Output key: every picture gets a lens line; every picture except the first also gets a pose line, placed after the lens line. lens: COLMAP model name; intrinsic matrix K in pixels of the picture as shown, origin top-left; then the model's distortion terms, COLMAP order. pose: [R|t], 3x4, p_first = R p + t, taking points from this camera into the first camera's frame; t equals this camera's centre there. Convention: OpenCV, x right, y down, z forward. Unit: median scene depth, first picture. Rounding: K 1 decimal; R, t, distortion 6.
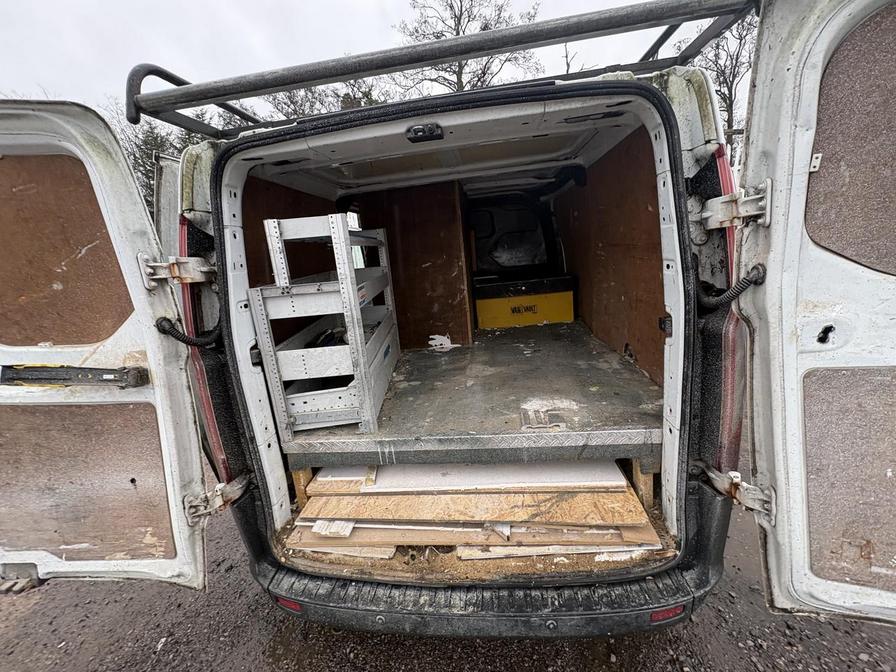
lens RADIAL K [[356.5, 0, 448.9], [0, 356.5, 336.4], [0, 0, 1]] dist [0.000876, 0.000119]
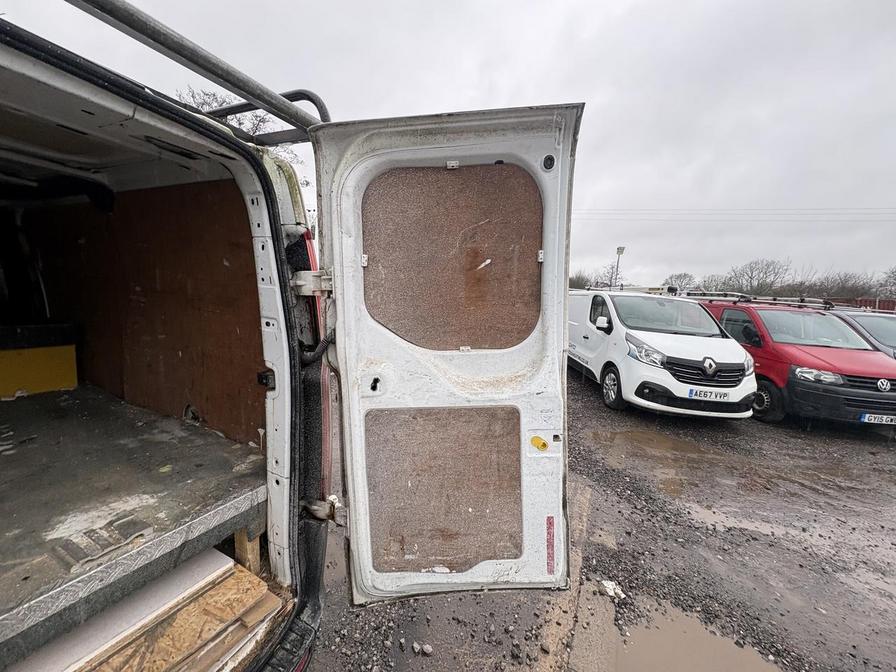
lens RADIAL K [[356.5, 0, 448.9], [0, 356.5, 336.4], [0, 0, 1]] dist [0.000876, 0.000119]
pose [[0.326667, 0.015094, 0.945019, -0.191153], [0.118505, 0.991328, -0.056798, -0.034360], [-0.937681, 0.130544, 0.322046, 0.154270]]
